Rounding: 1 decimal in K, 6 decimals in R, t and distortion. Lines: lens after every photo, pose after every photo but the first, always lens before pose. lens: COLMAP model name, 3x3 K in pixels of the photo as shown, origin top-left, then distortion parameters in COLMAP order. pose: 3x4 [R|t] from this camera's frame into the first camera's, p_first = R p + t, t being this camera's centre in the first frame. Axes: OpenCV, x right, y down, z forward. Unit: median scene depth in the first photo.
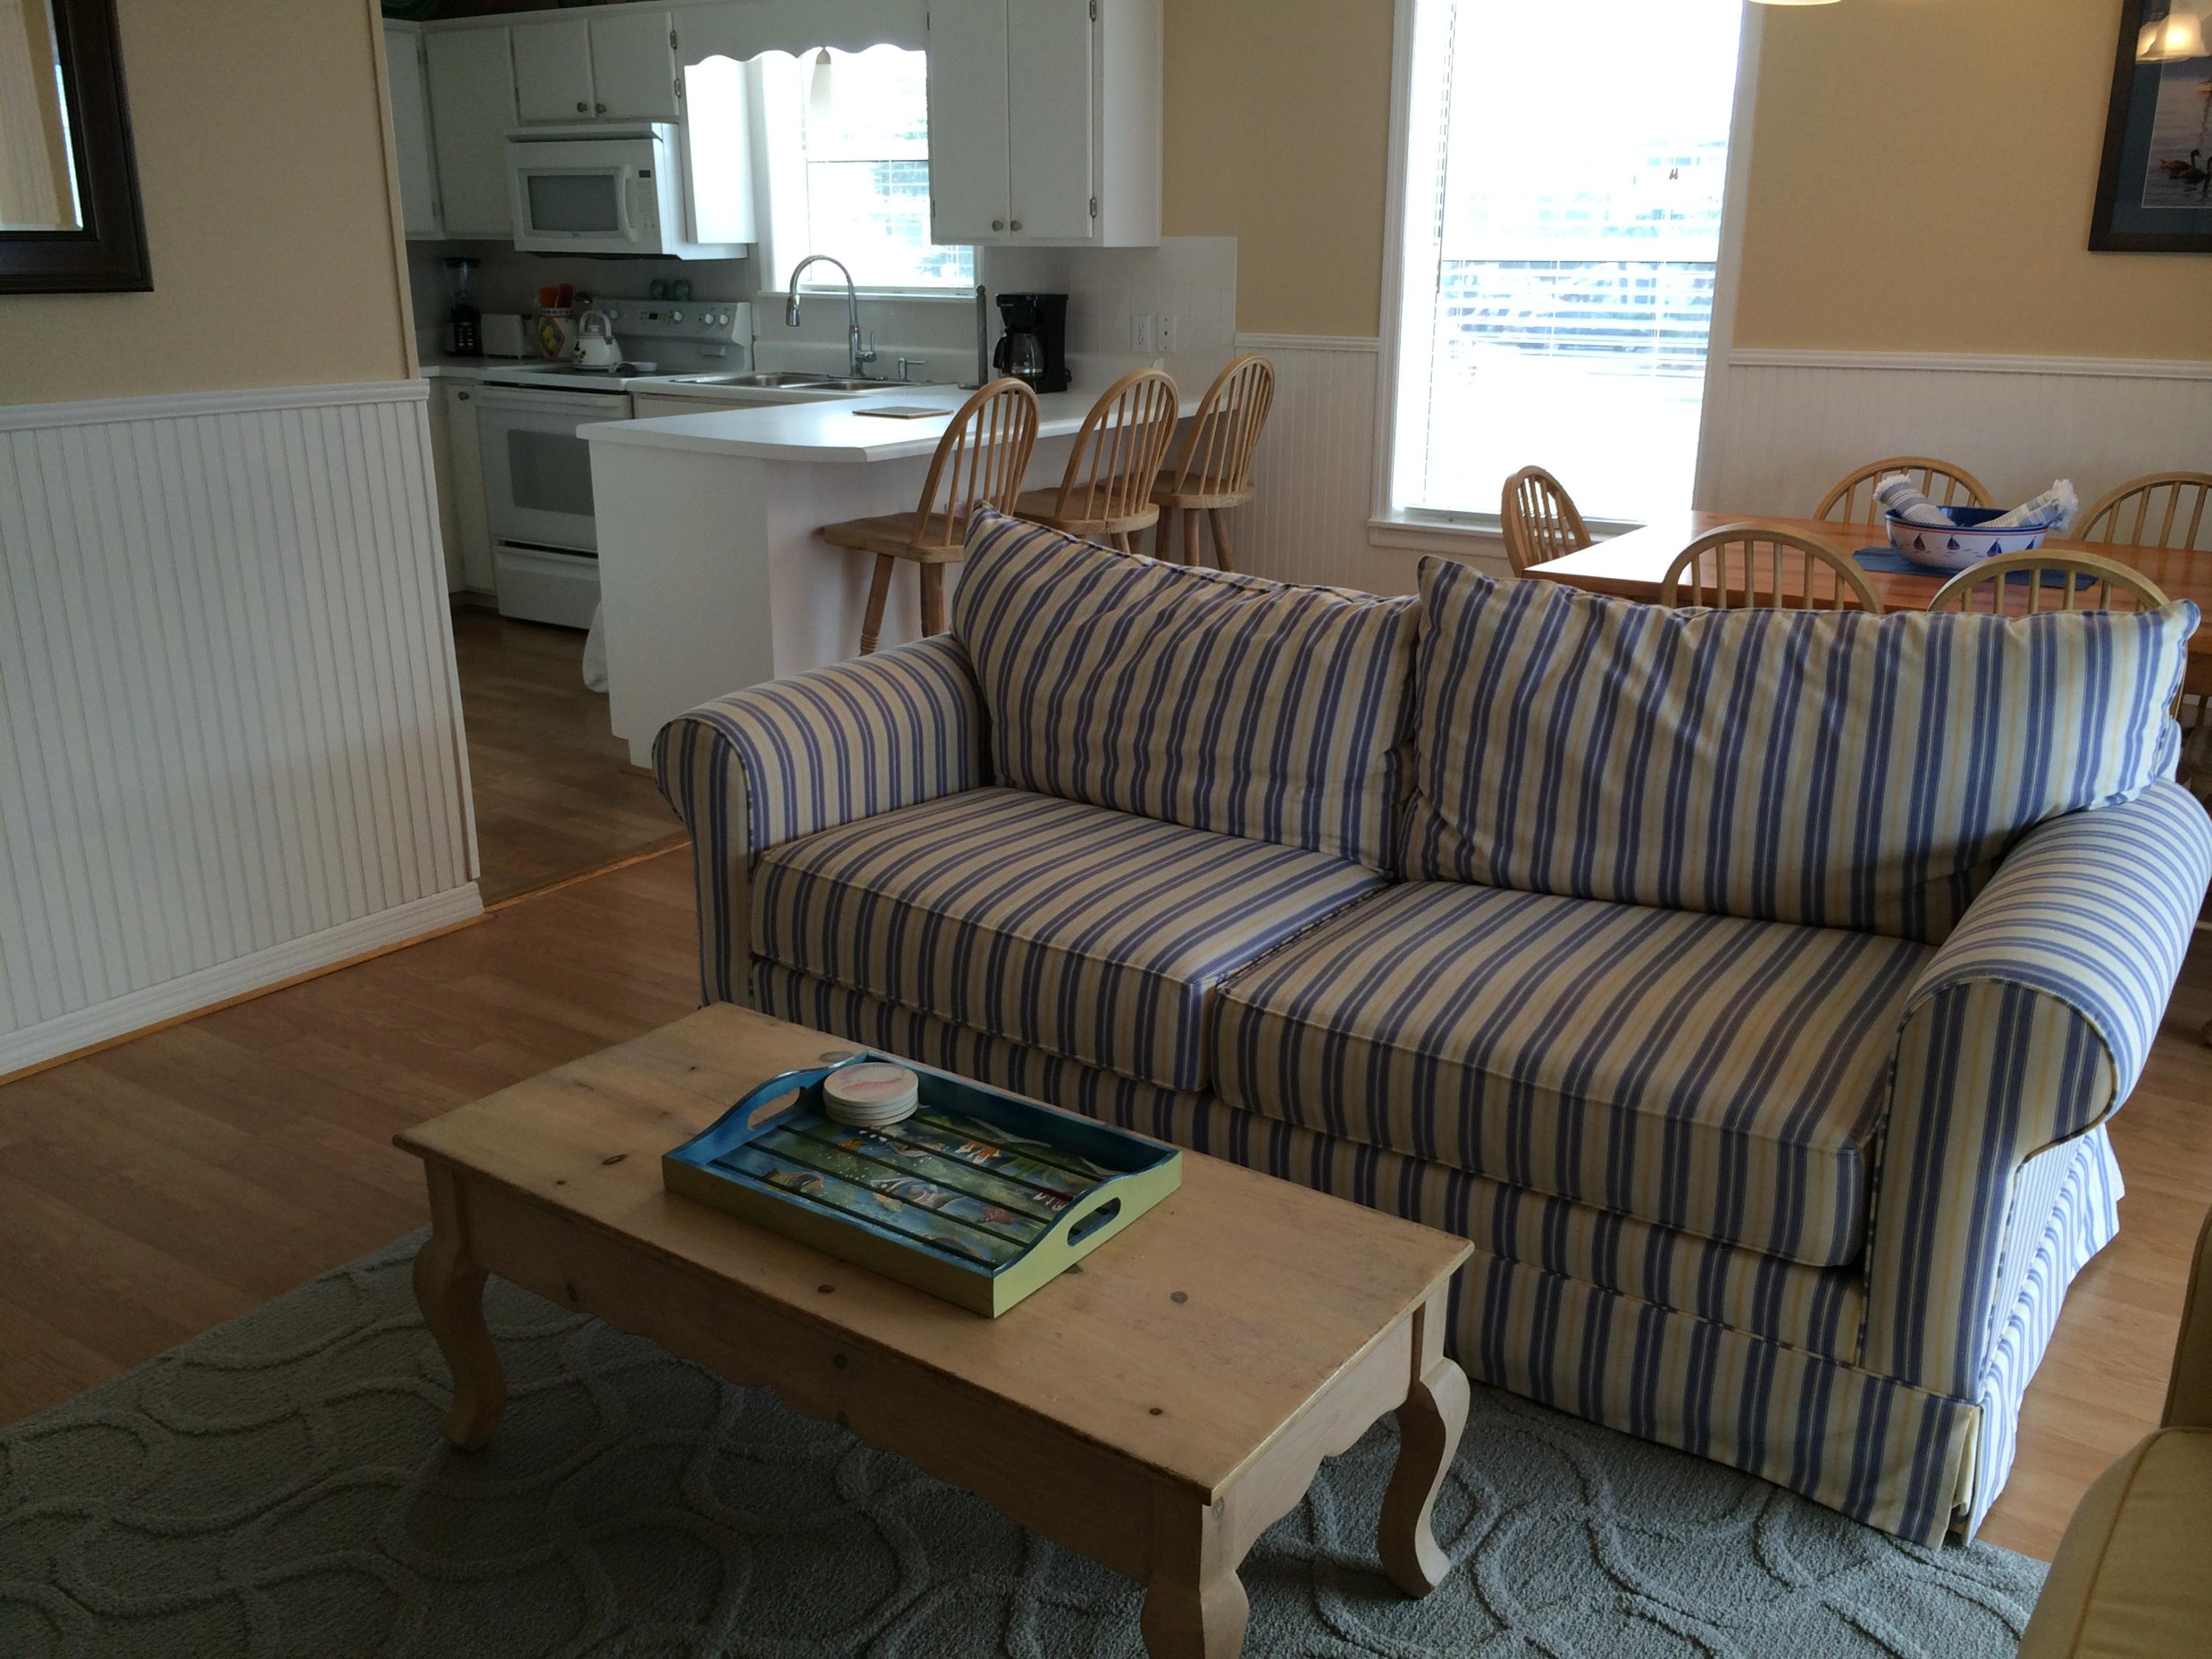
lens RADIAL K [[1912.7, 0, 1108.6], [0, 1912.7, 832.4], [0, 0, 1]] dist [0.042488, -0.066923]
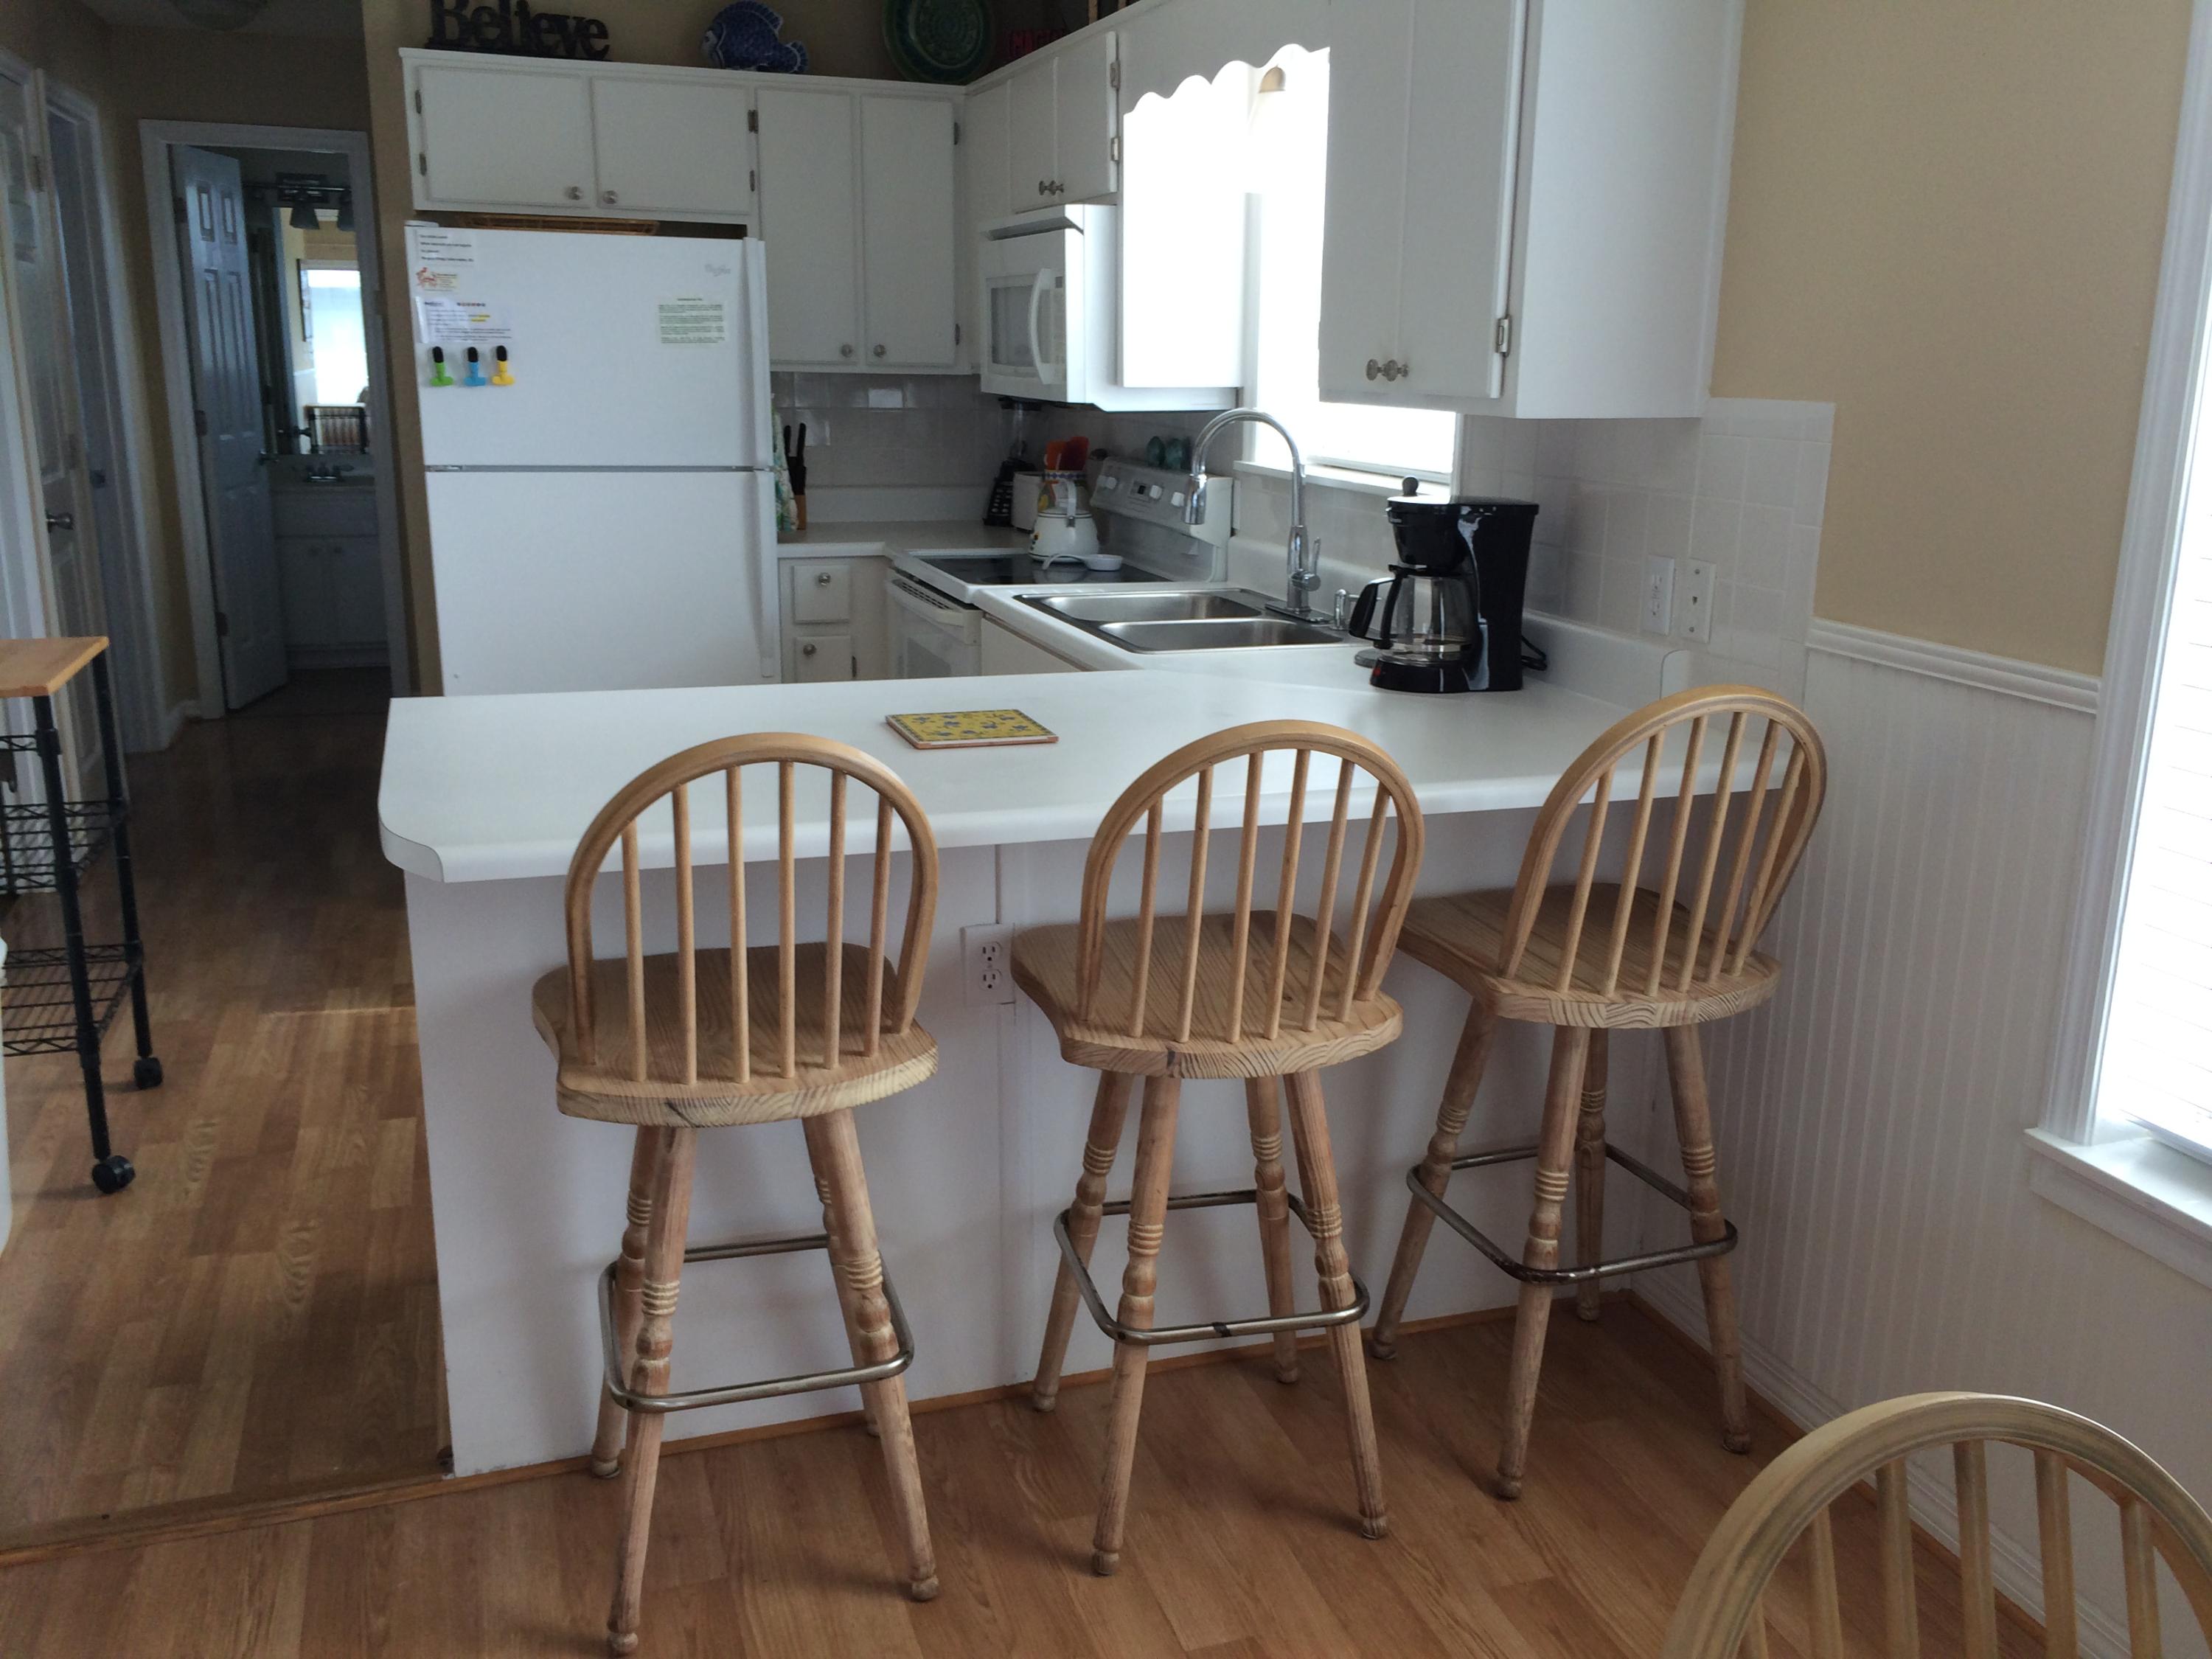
lens RADIAL K [[1912.7, 0, 1117.7], [0, 1912.7, 841.5], [0, 0, 1]] dist [0.042488, -0.066923]
pose [[0.811291, 0.159230, -0.562541, 0.174842], [-0.191441, 0.981503, 0.001724, -0.162313], [0.552410, 0.106295, 0.826768, 0.497907]]
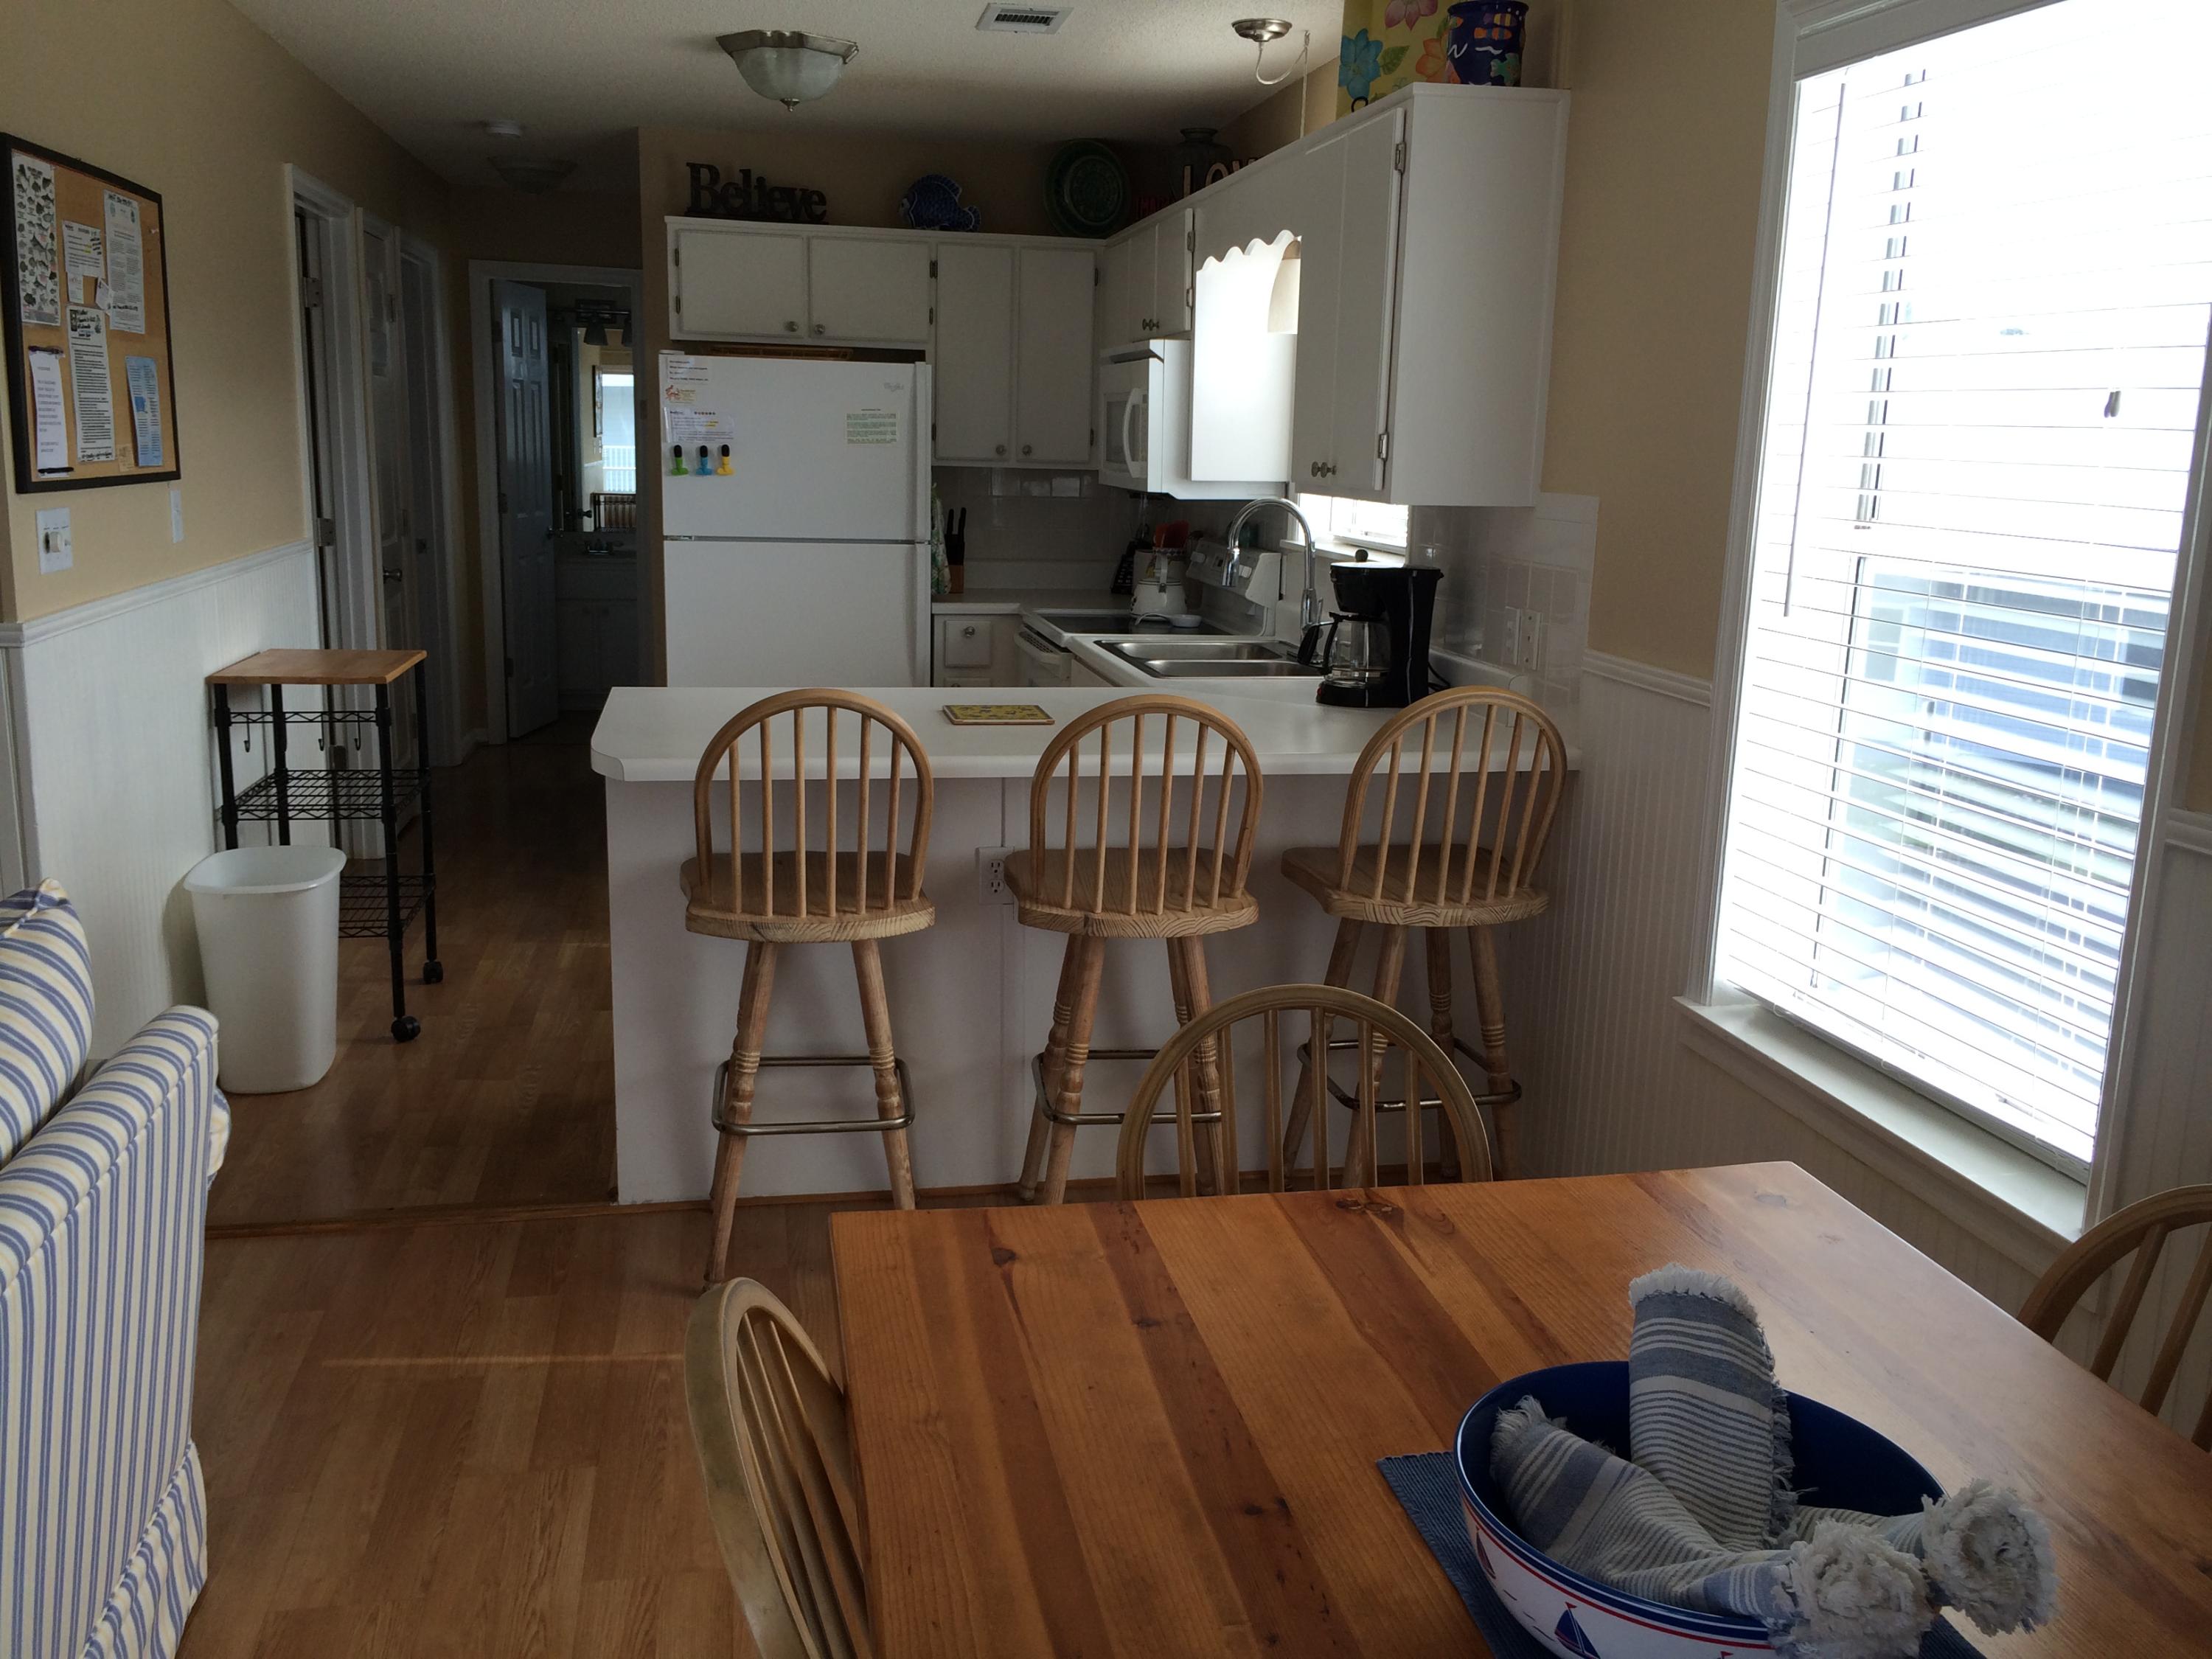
lens RADIAL K [[1912.7, 0, 1103.6], [0, 1912.7, 807.8], [0, 0, 1]] dist [0.042488, -0.066923]
pose [[0.723369, 0.148606, -0.674280, 0.338945], [-0.231131, 0.972340, -0.033662, -0.139075], [0.650627, 0.180197, 0.737708, 0.411188]]
